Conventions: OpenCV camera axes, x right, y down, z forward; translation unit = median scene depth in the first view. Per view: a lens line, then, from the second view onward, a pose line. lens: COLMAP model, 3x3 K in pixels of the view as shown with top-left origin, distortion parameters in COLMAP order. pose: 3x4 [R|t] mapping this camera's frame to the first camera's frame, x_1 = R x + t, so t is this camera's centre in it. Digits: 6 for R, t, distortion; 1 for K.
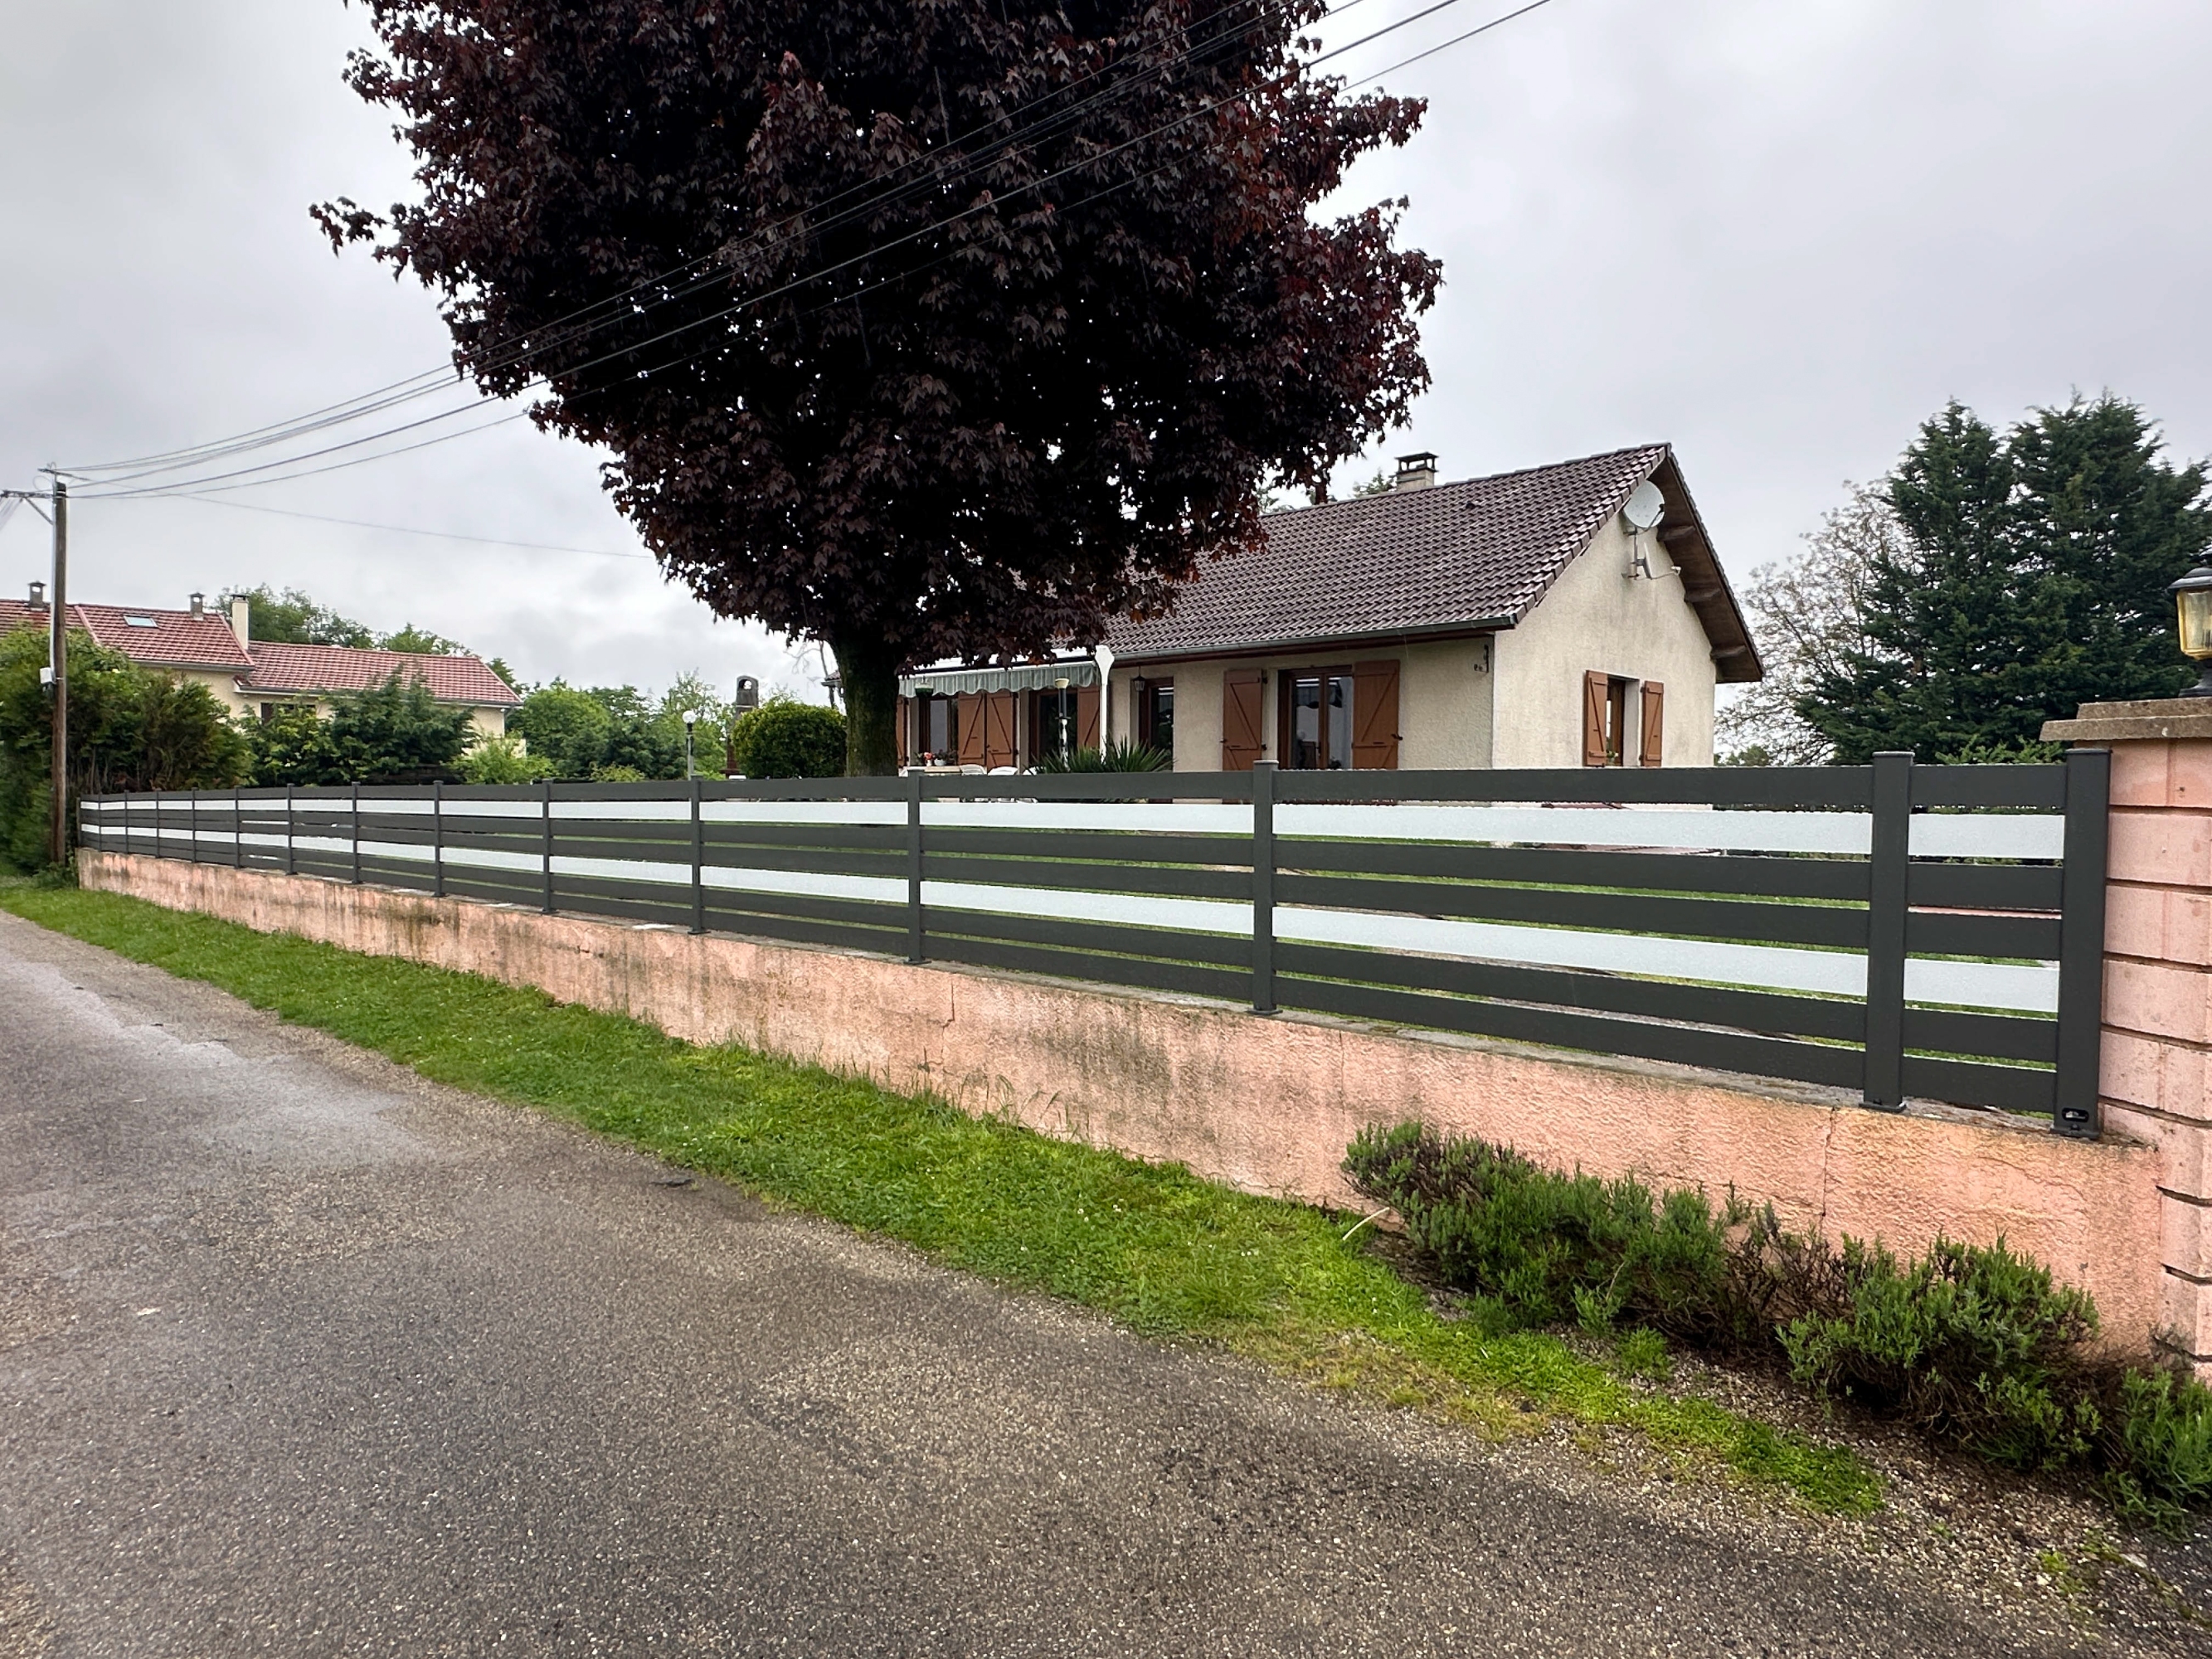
lens RADIAL K [[1357.4, 0, 1075.0], [0, 1357.4, 863.4], [0, 0, 1]] dist [0.008879, 0.002422]
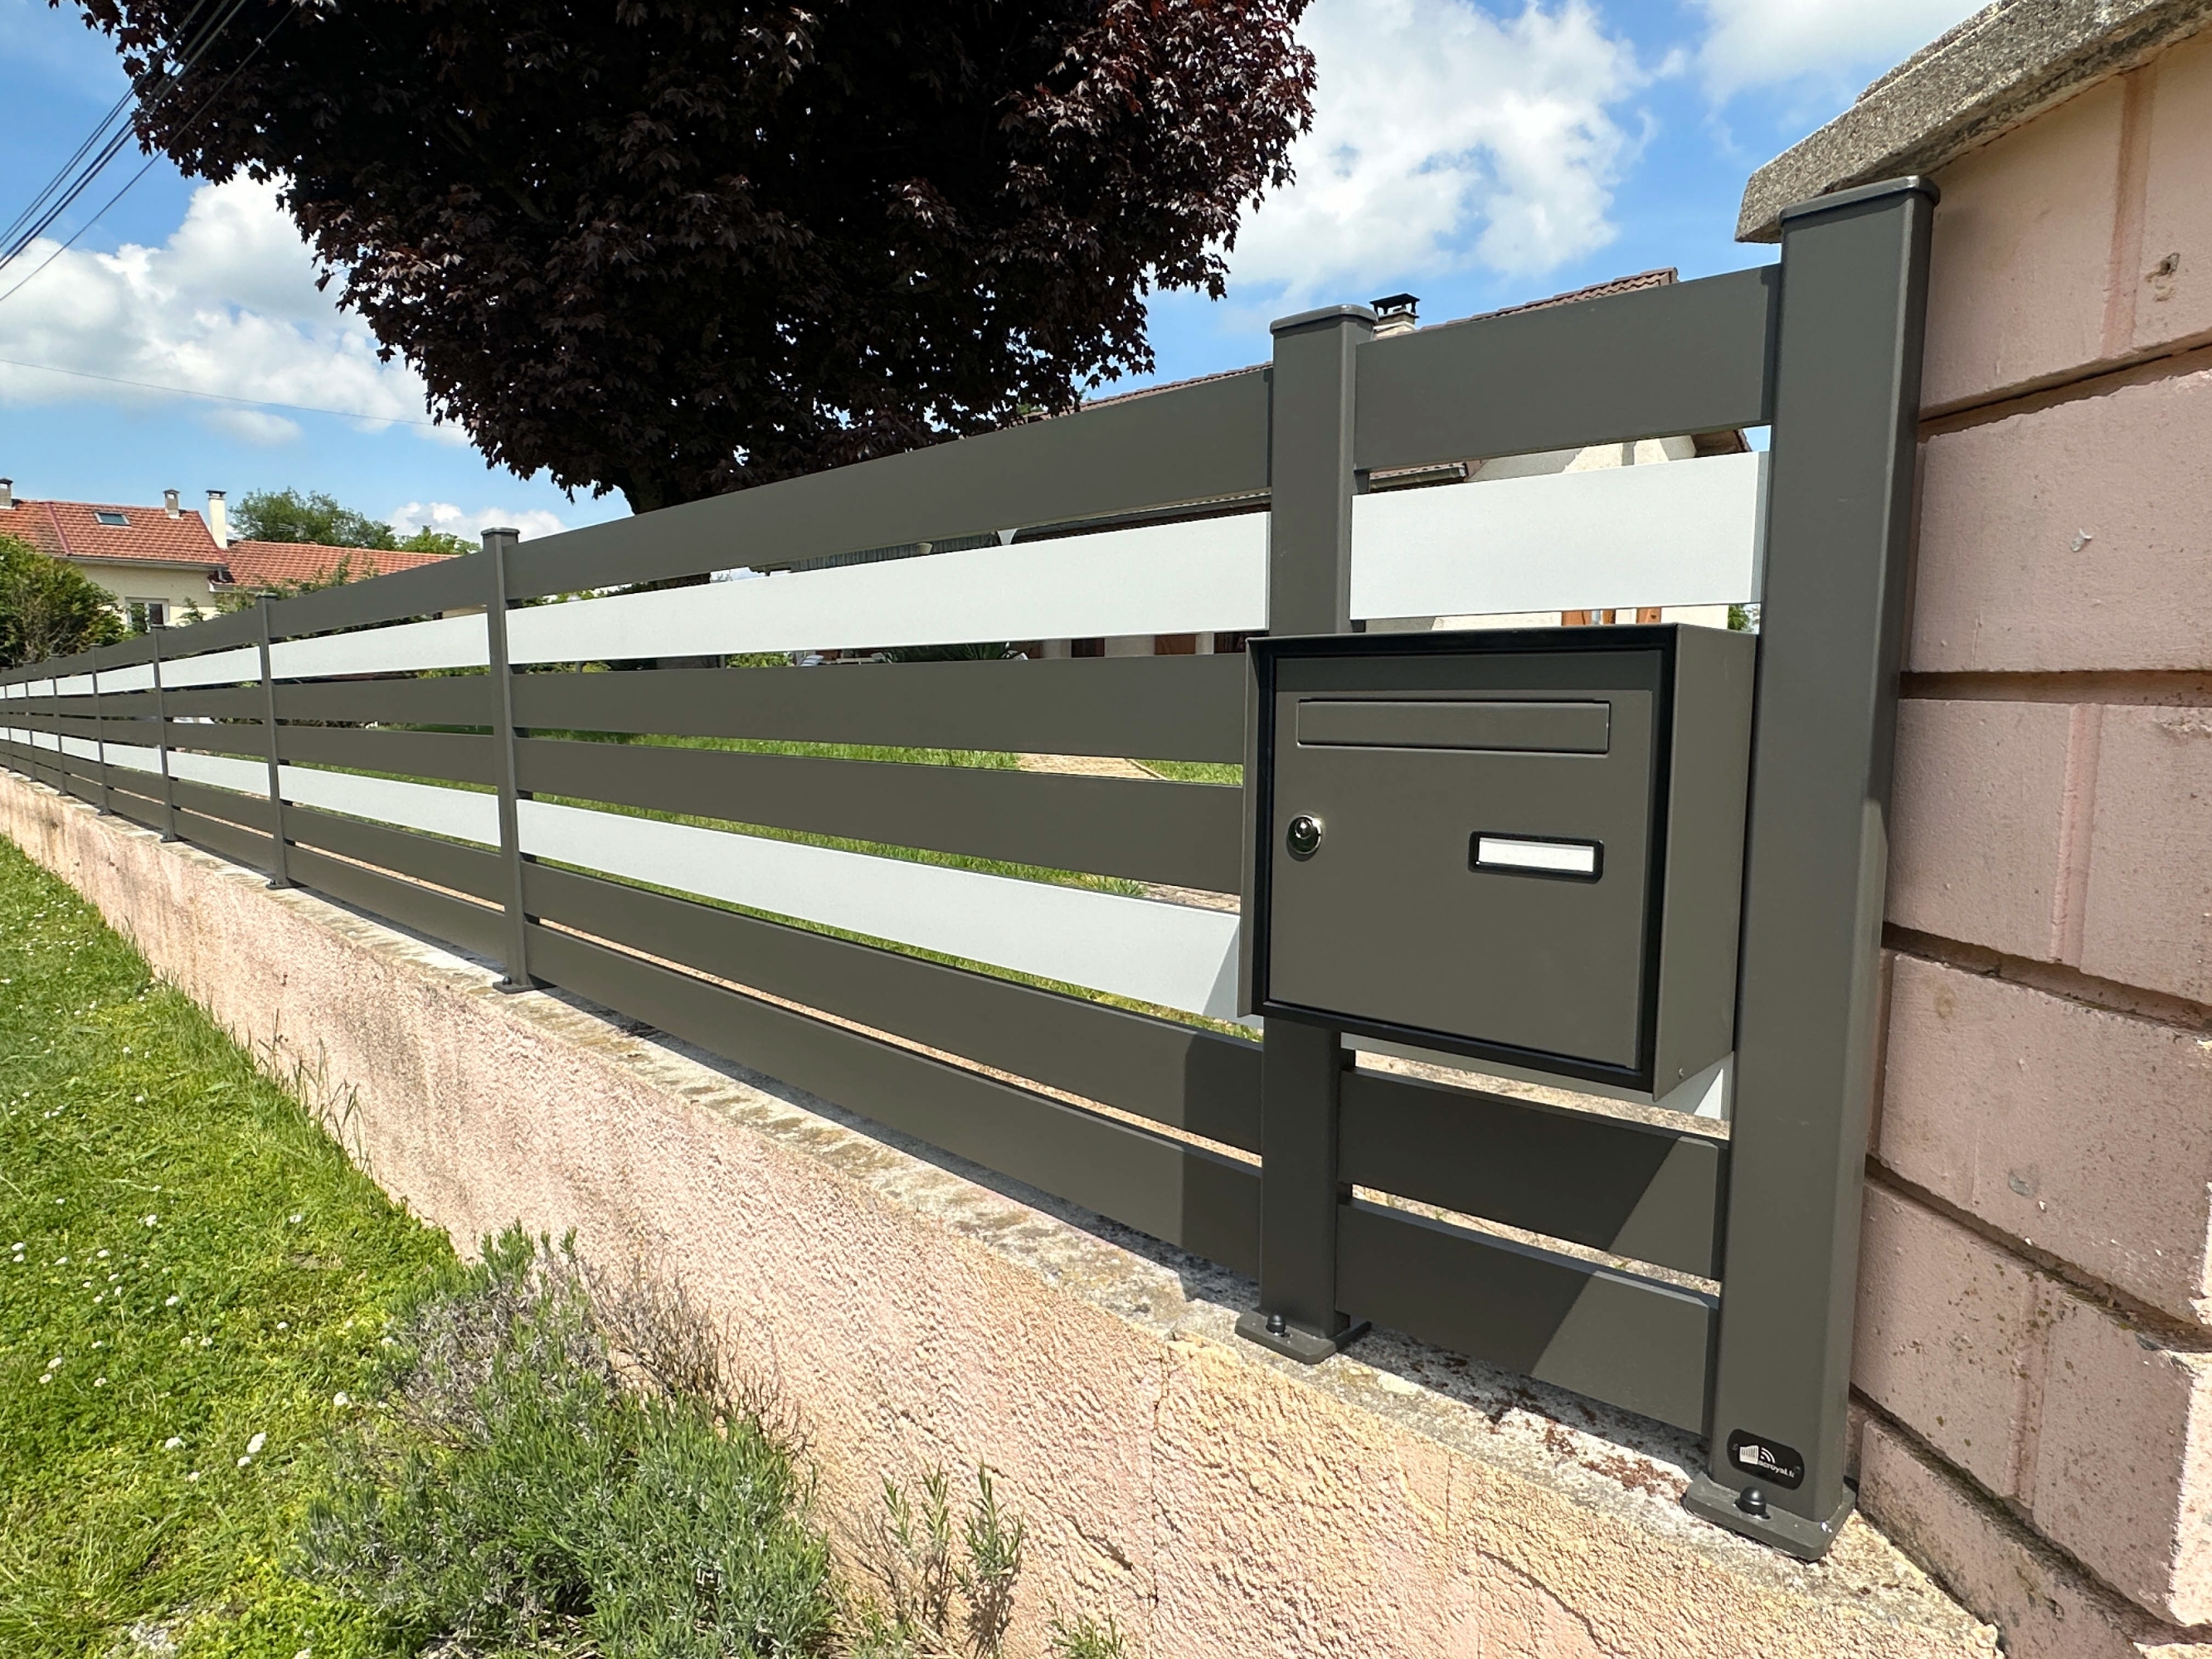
lens RADIAL K [[1357.4, 0, 1043.2], [0, 1357.4, 891.3], [0, 0, 1]] dist [0.008879, 0.002422]
pose [[0.997666, 0.003176, -0.068209, 0.164753], [0.002953, 0.995977, 0.089565, 0.008928], [0.068219, -0.089557, 0.993643, 0.194532]]
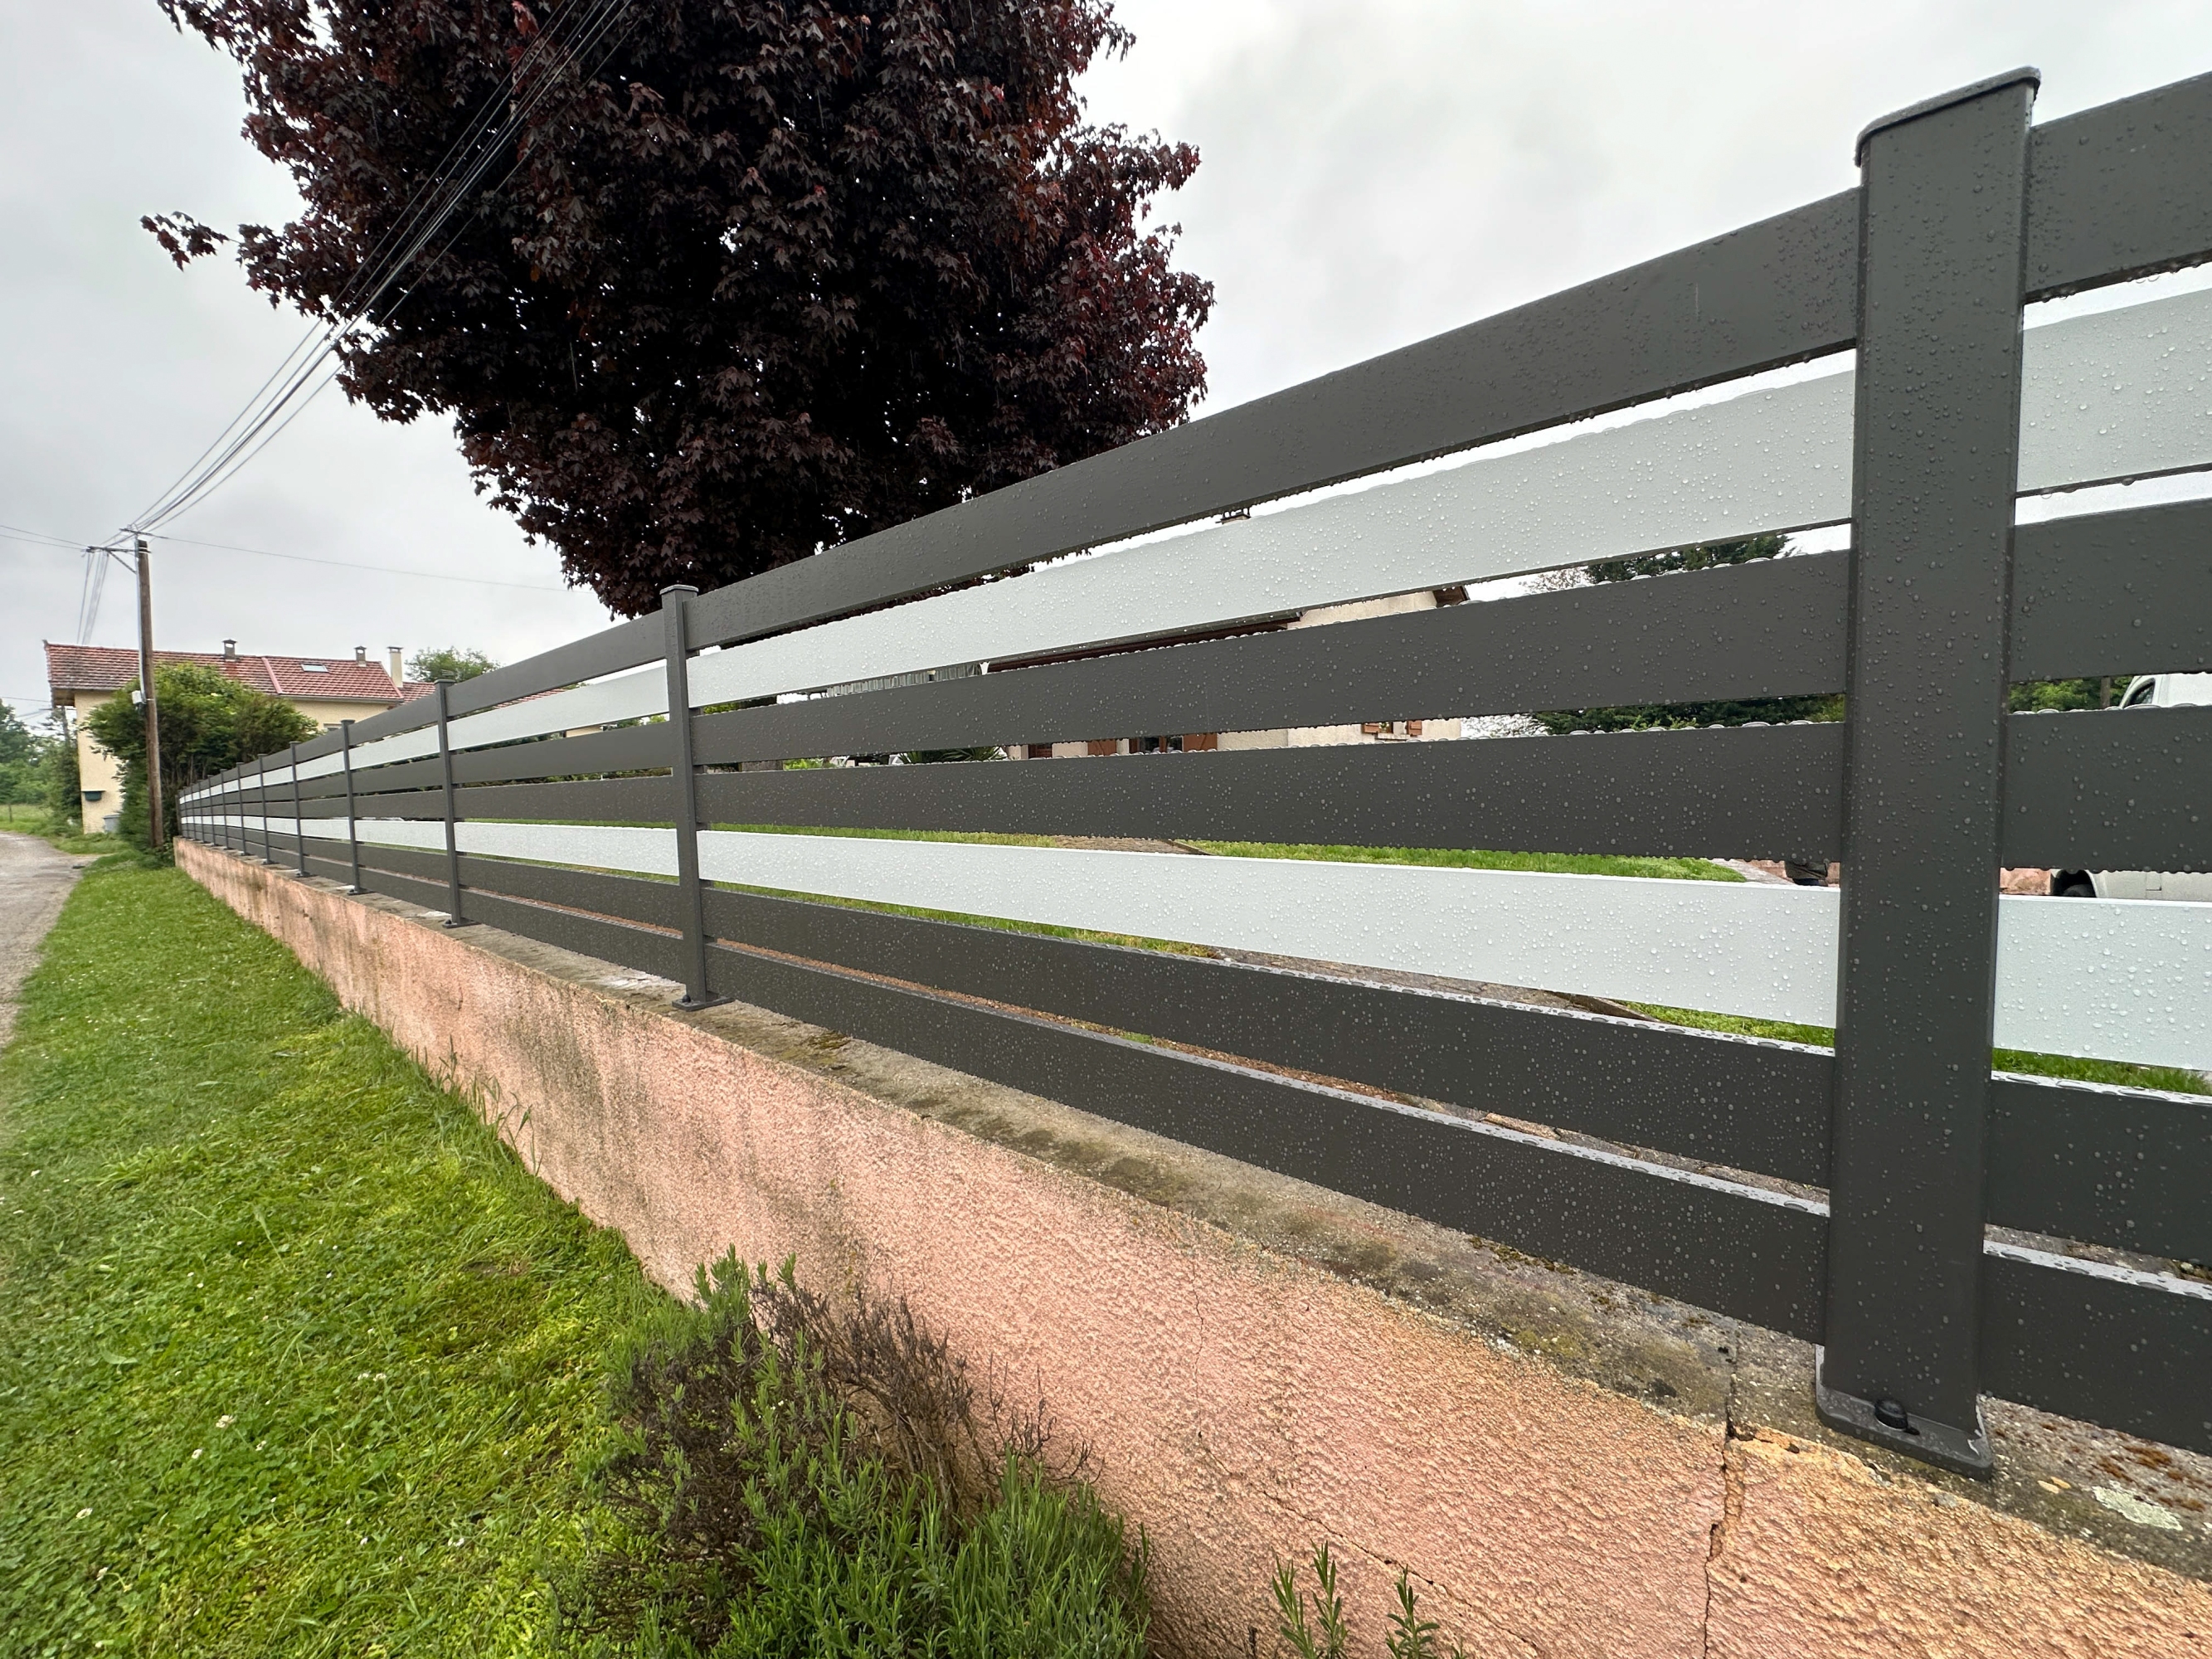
lens RADIAL K [[903.7, 0, 1092.8], [0, 903.7, 846.9], [0, 0, 1]] dist [0.004720, -0.000962]
pose [[0.998420, -0.033839, 0.044855, 0.126374], [0.032882, 0.999219, 0.021898, 0.015249], [-0.045561, -0.020389, 0.998753, 0.246681]]
